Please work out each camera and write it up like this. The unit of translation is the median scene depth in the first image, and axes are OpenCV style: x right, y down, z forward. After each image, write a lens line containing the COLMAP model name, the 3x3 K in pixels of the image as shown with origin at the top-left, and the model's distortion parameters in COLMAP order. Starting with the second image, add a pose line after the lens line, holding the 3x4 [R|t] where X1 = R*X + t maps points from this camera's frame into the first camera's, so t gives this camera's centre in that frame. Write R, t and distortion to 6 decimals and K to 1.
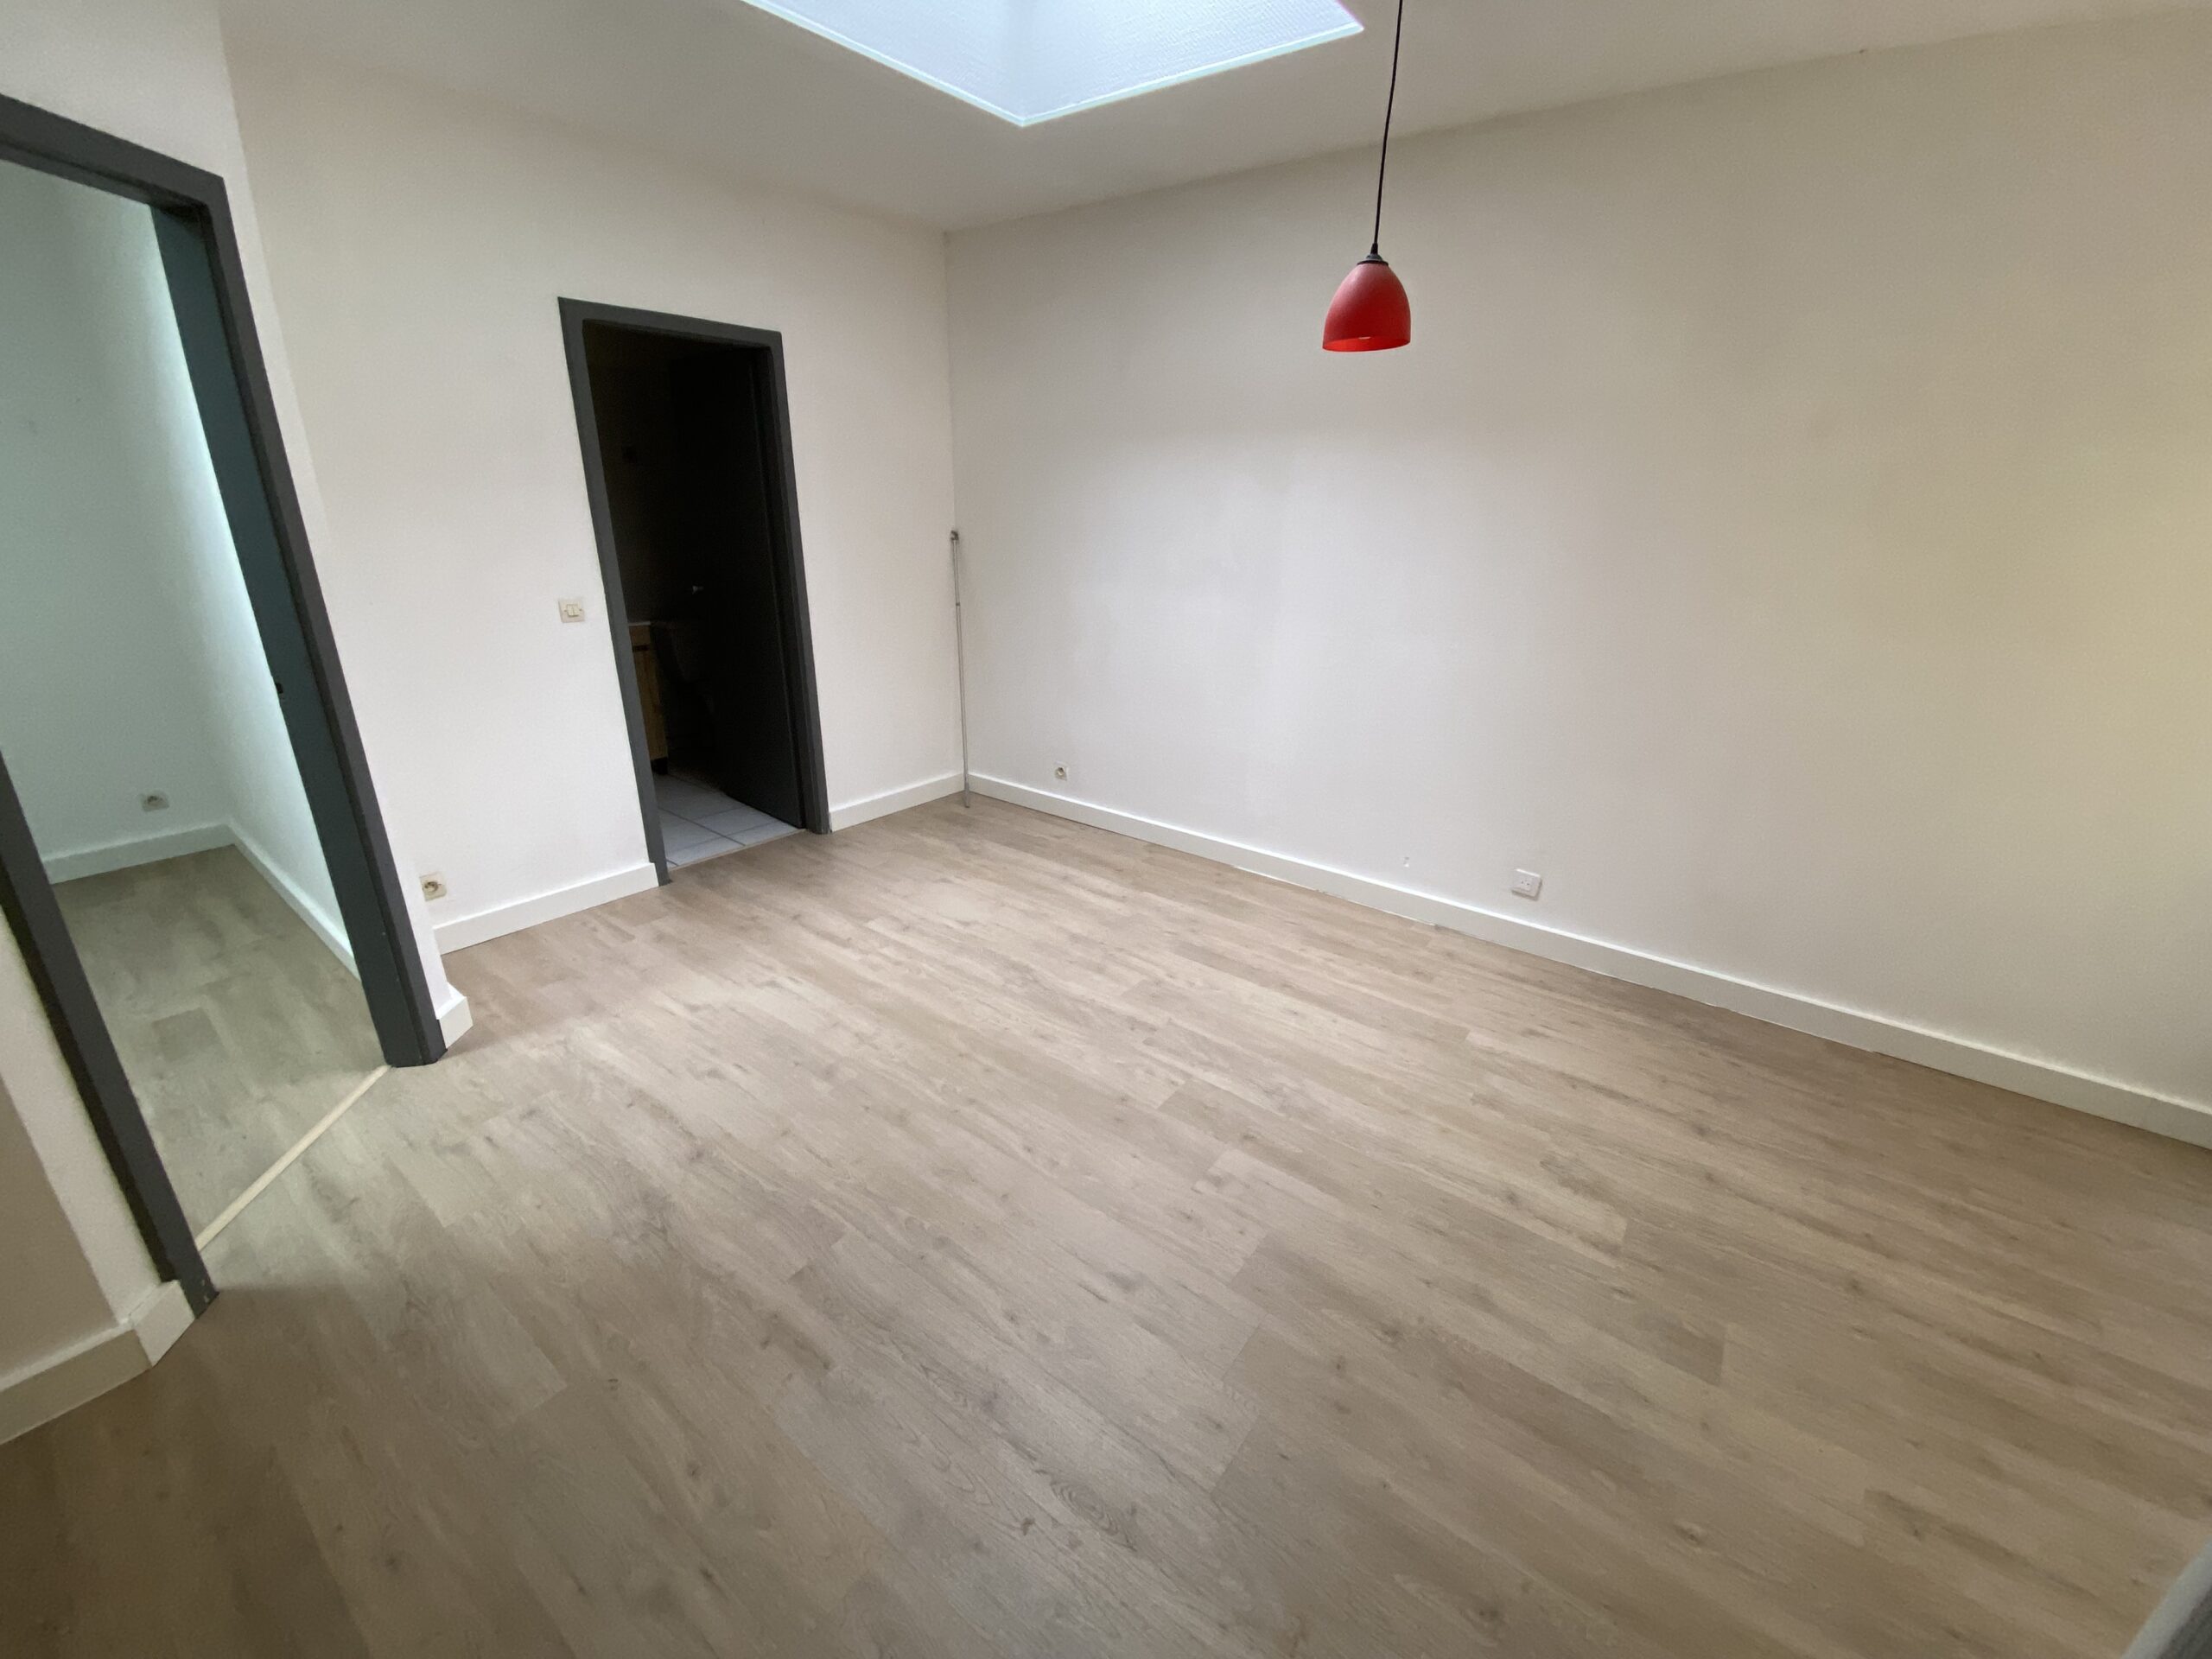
lens RADIAL K [[887.0, 0, 1106.0], [0, 887.0, 829.5], [0, 0, 1]] dist [-0.001125, -0.000203]
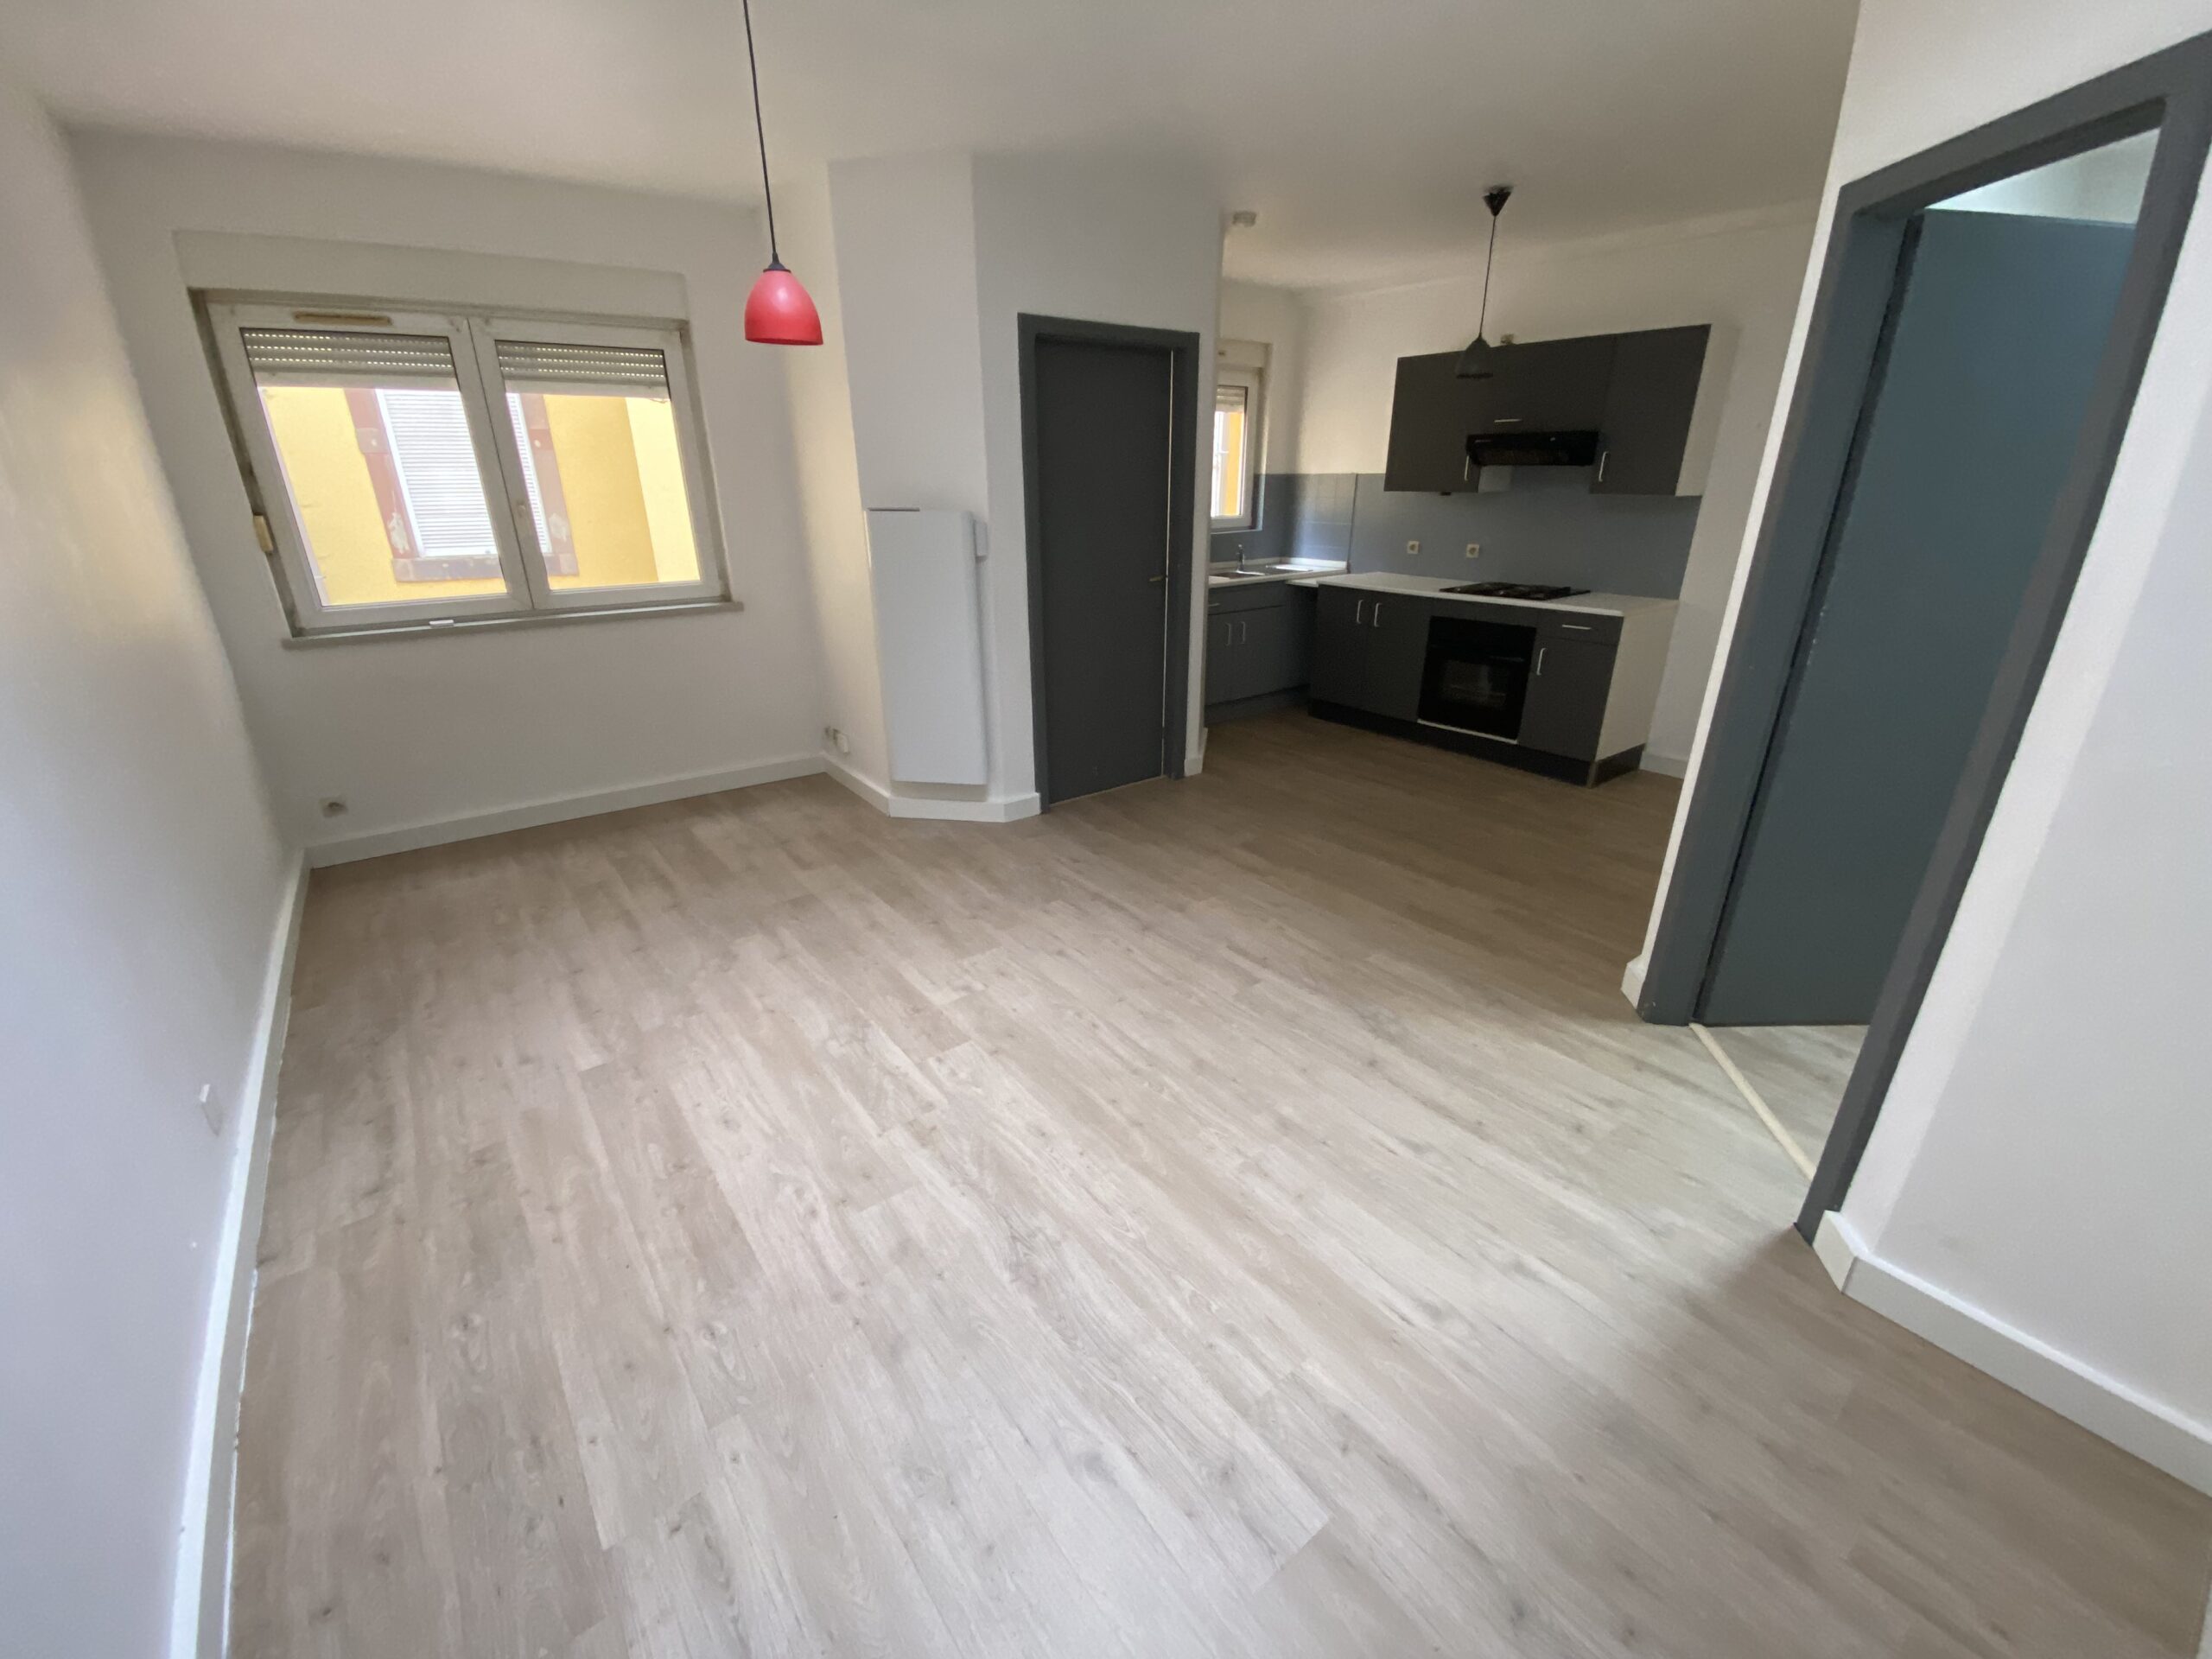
lens RADIAL K [[893.5, 0, 1106.0], [0, 893.5, 829.5], [0, 0, 1]] dist [0.018624, -0.000073]
pose [[-0.966909, -0.112100, 0.229173, -0.313910], [0.070868, 0.744919, 0.663380, -0.577456], [-0.245080, 0.657670, -0.712324, 1.508696]]
